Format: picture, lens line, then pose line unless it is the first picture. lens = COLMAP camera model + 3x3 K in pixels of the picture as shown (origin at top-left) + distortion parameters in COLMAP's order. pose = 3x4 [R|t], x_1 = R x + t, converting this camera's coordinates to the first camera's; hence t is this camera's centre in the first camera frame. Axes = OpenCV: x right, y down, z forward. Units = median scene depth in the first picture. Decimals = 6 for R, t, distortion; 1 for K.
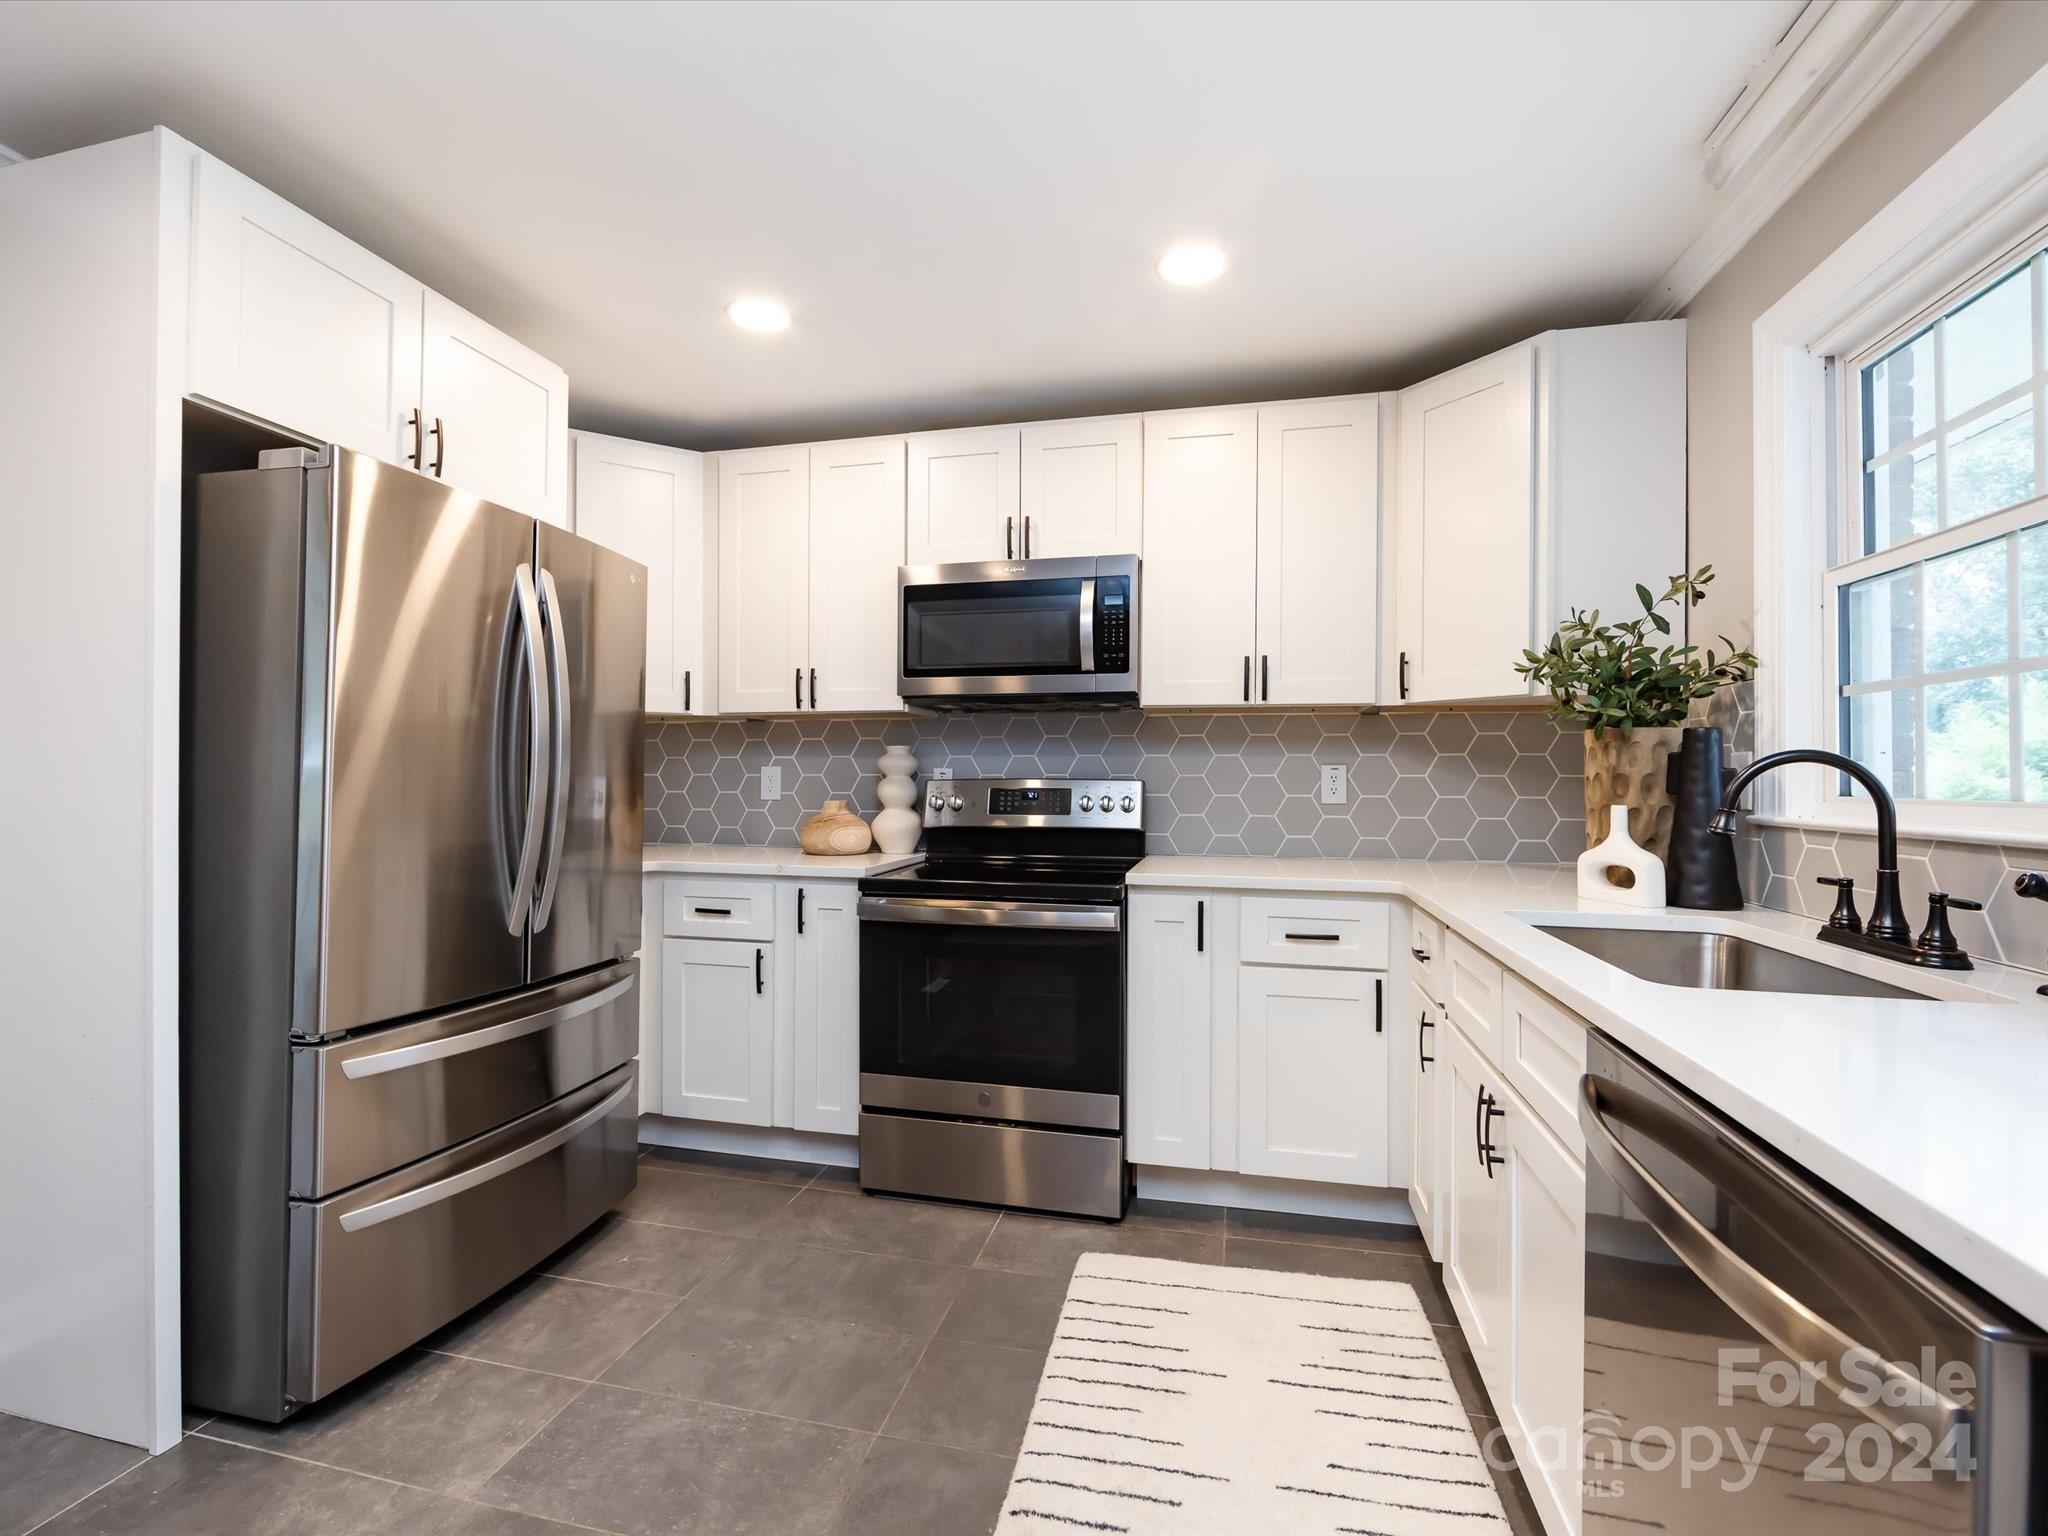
lens RADIAL K [[904.5, 0, 1017.3], [0, 904.5, 772.2], [0, 0, 1]] dist [-0.002970, -0.000325]
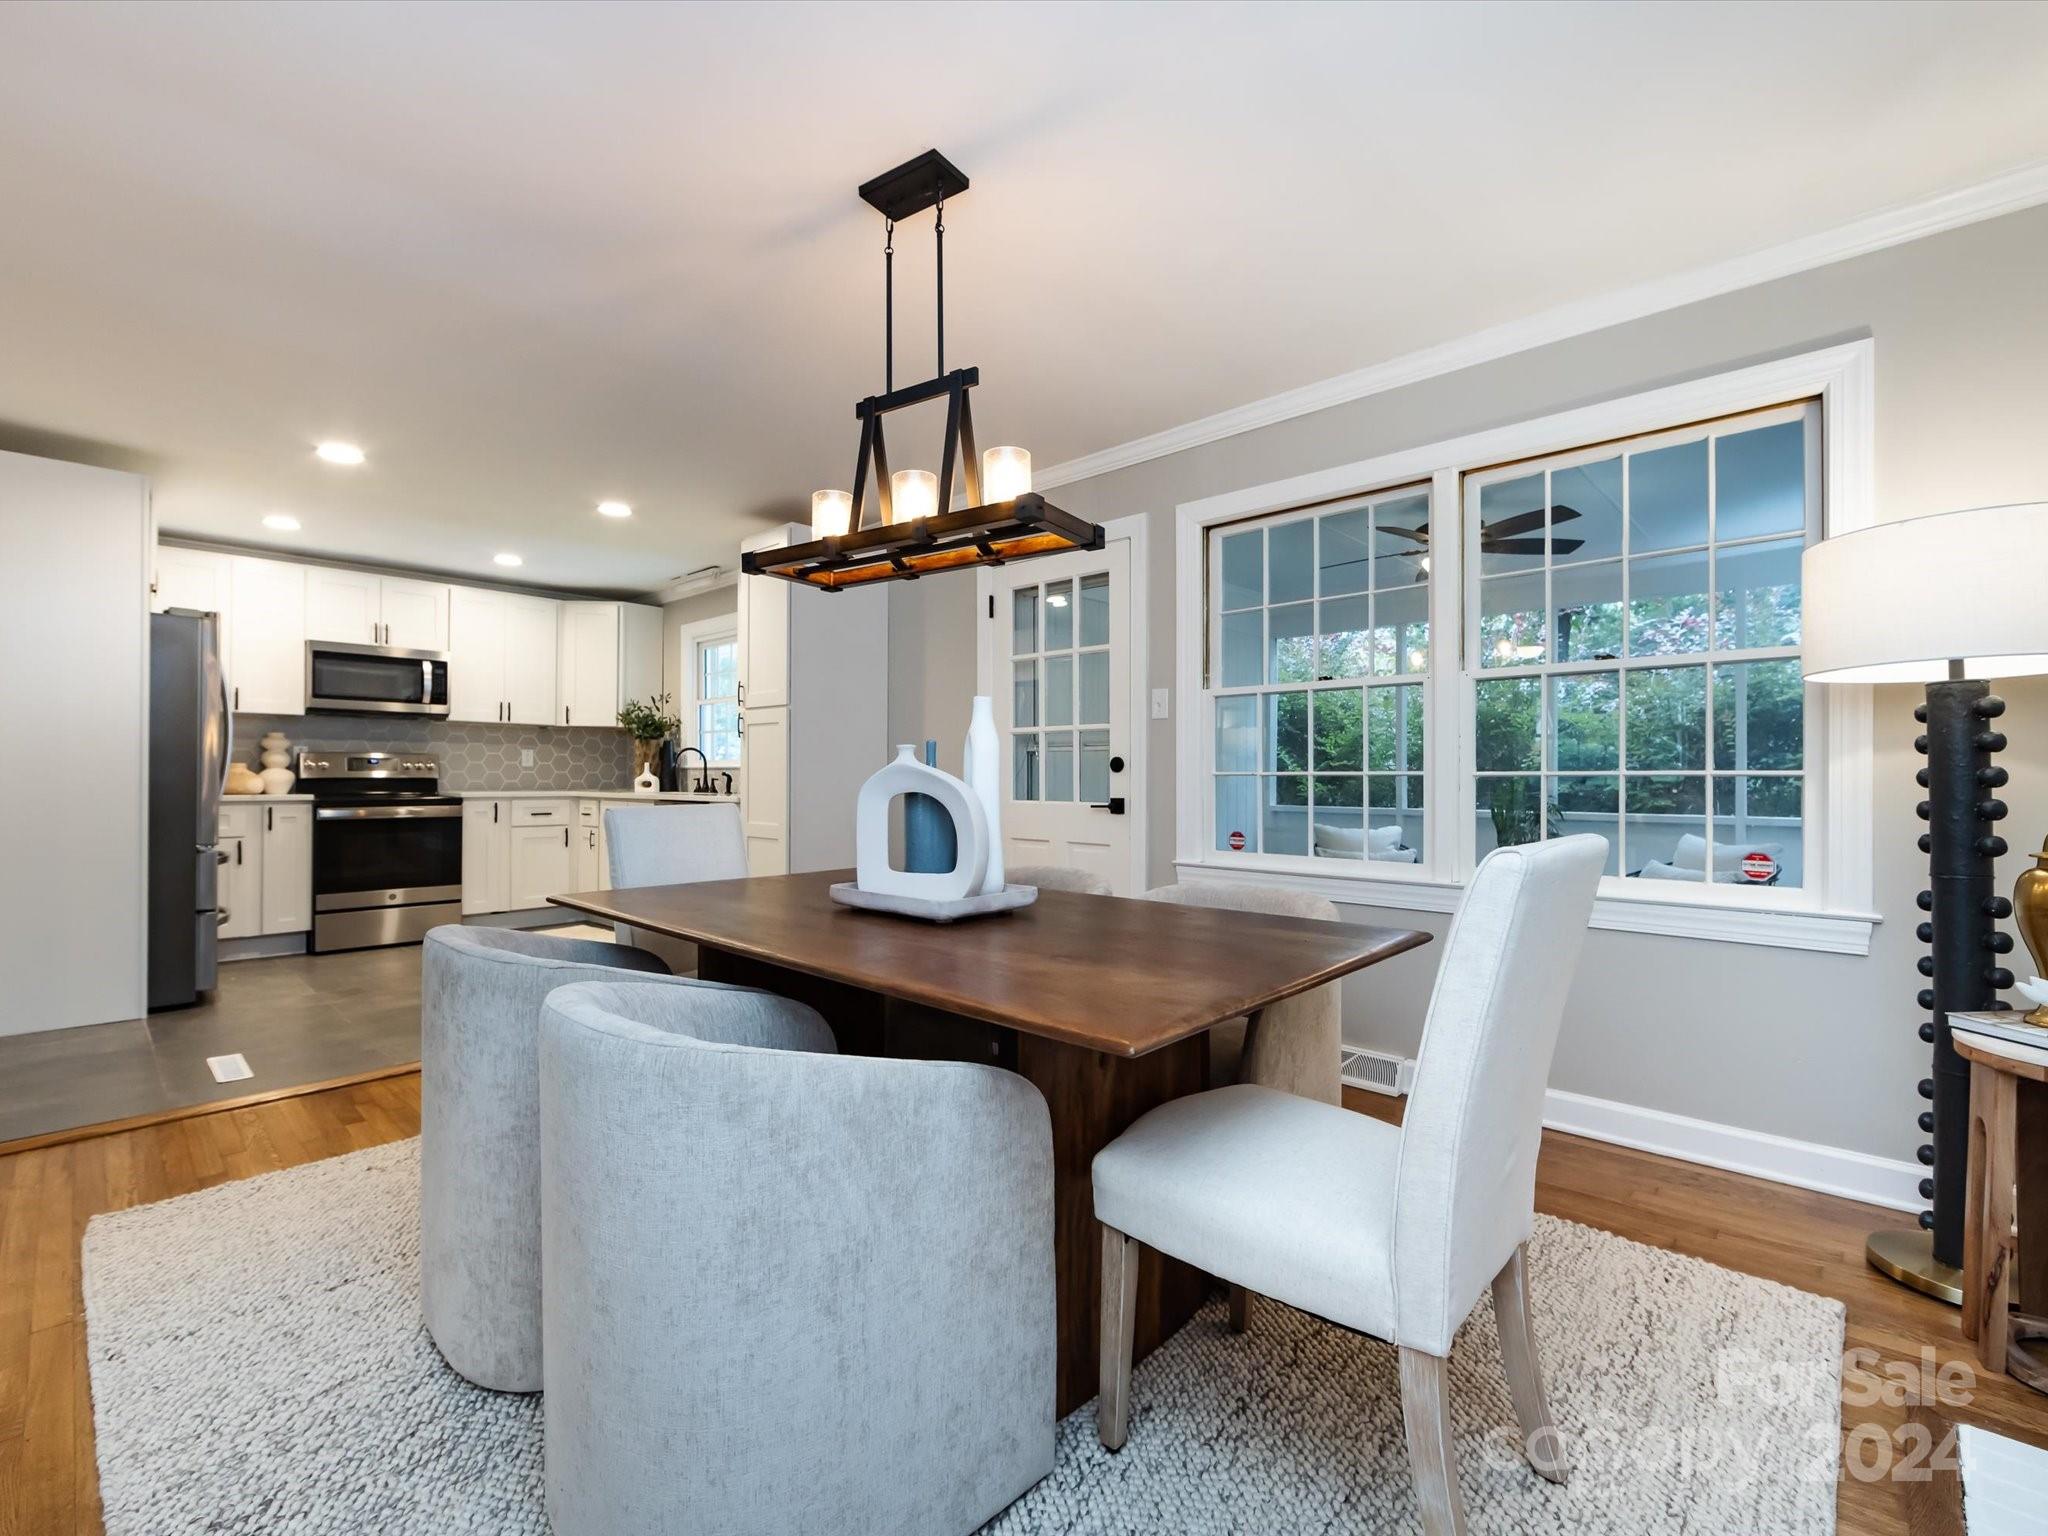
lens RADIAL K [[904.5, 0, 1017.3], [0, 904.5, 772.2], [0, 0, 1]] dist [-0.002970, -0.000325]
pose [[0.502299, 0.001808, 0.864692, -1.296484], [-0.008114, 0.999964, 0.002623, 0.043506], [-0.864656, -0.008333, 0.502296, -1.571792]]
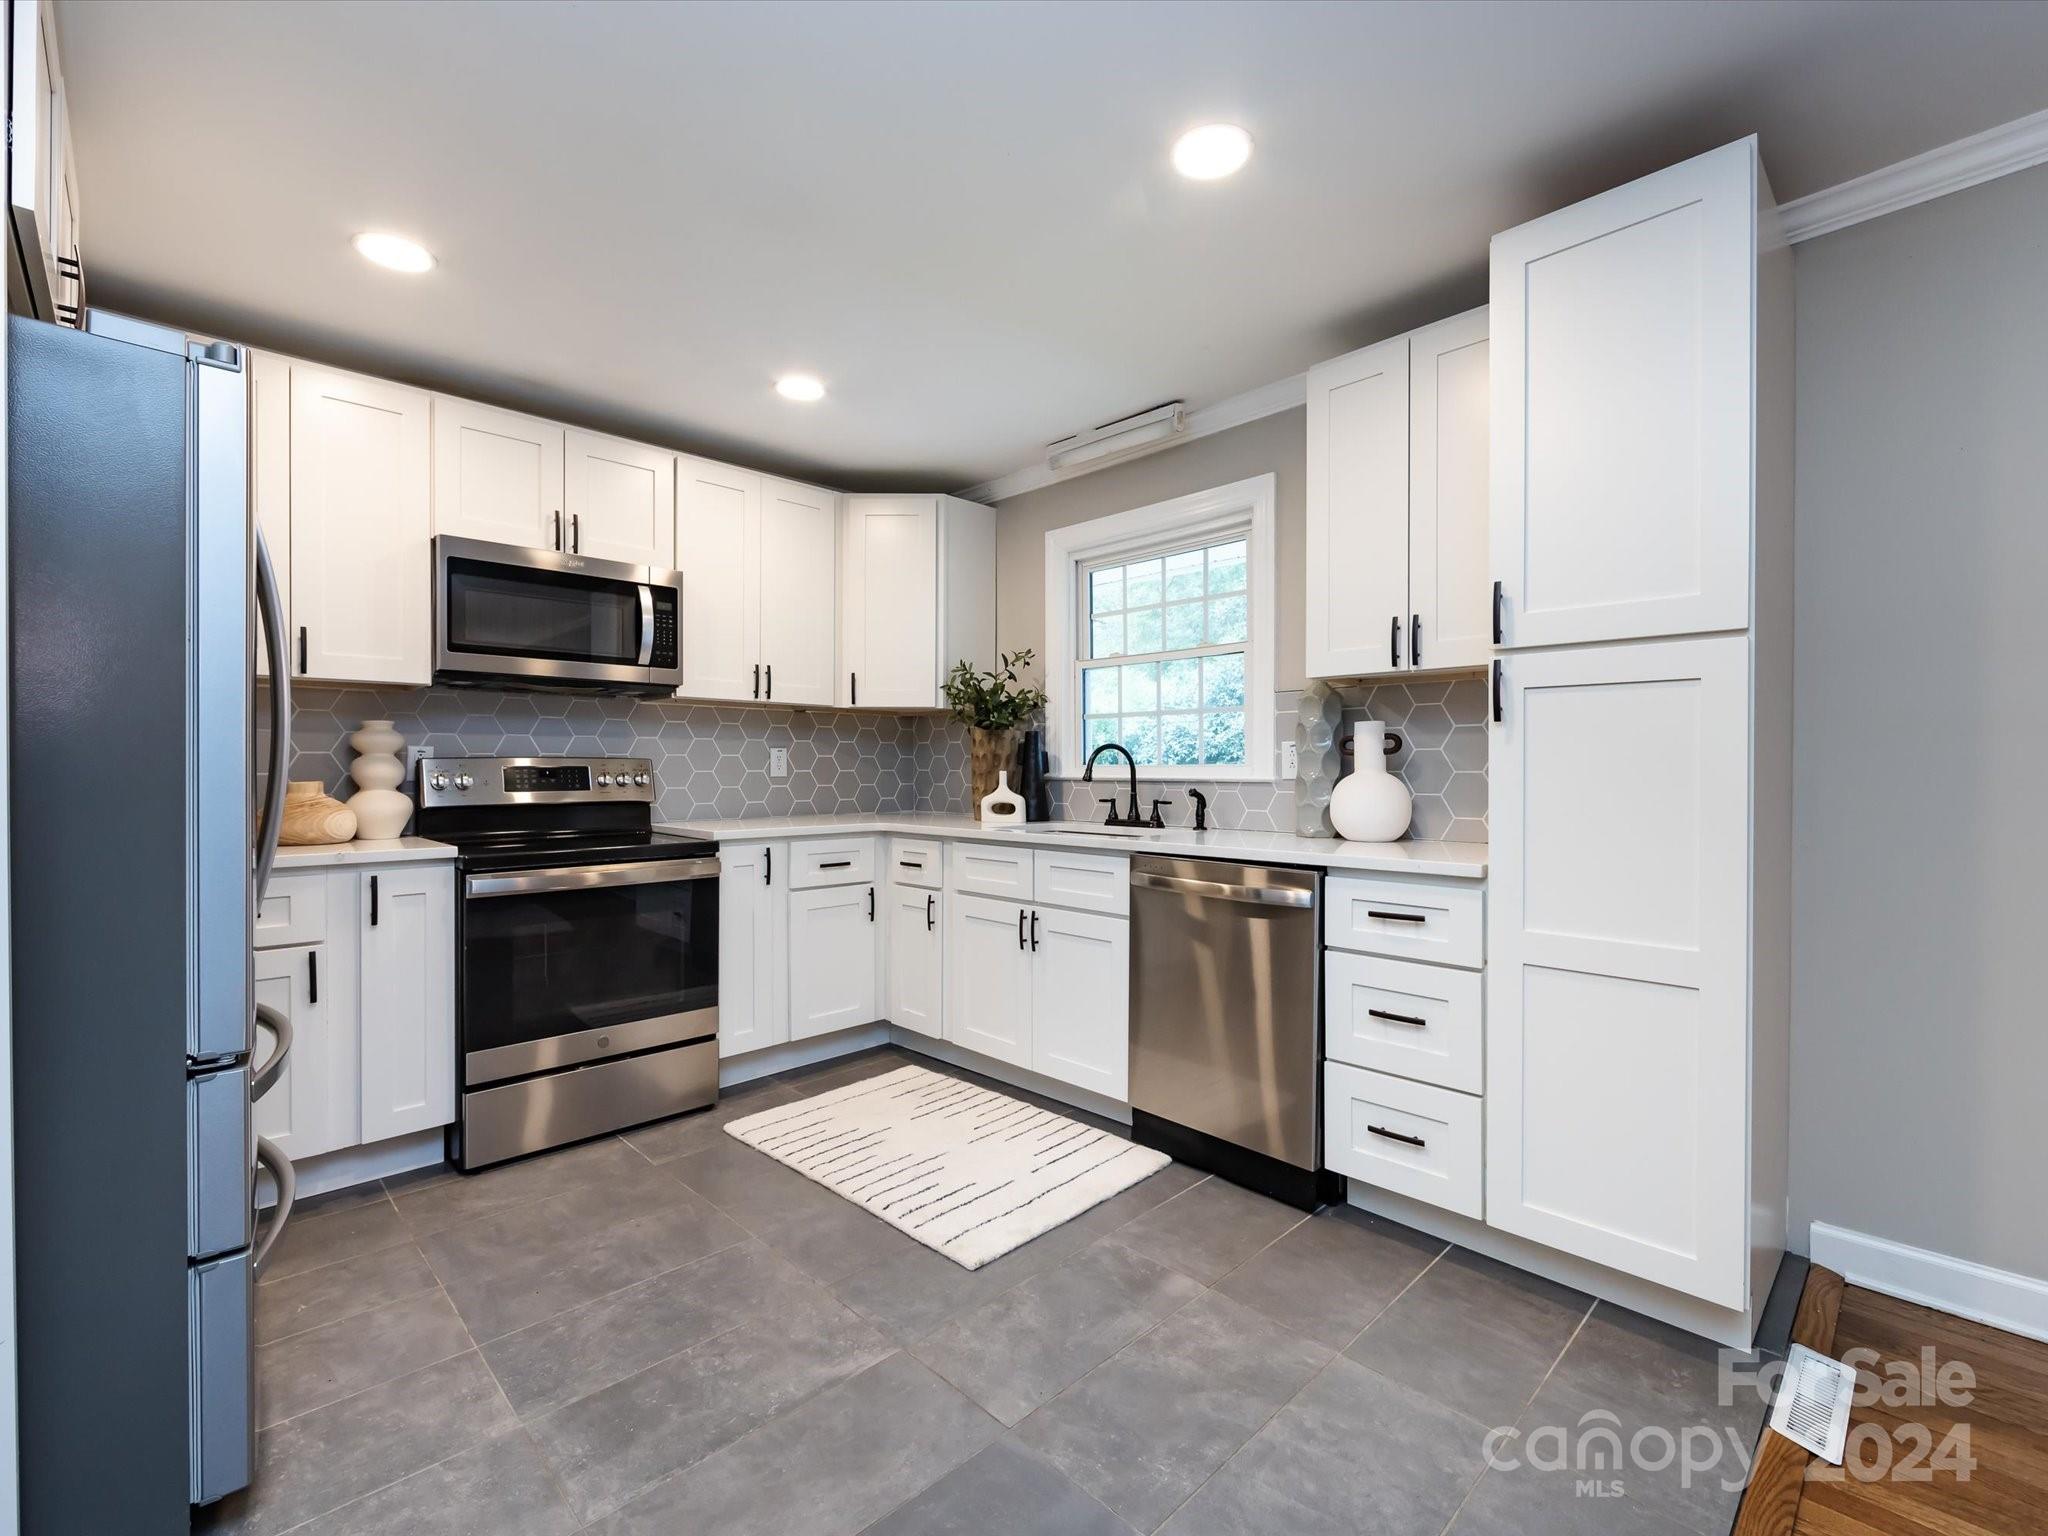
lens RADIAL K [[906.7, 0, 1024.0], [0, 906.7, 768.0], [0, 0, 1]] dist [-0.000627, -0.000041]
pose [[0.534799, -0.005395, 0.844962, -0.777042], [-0.003351, 0.999958, 0.008505, 0.011997], [-0.844973, -0.007380, 0.534759, -0.044474]]
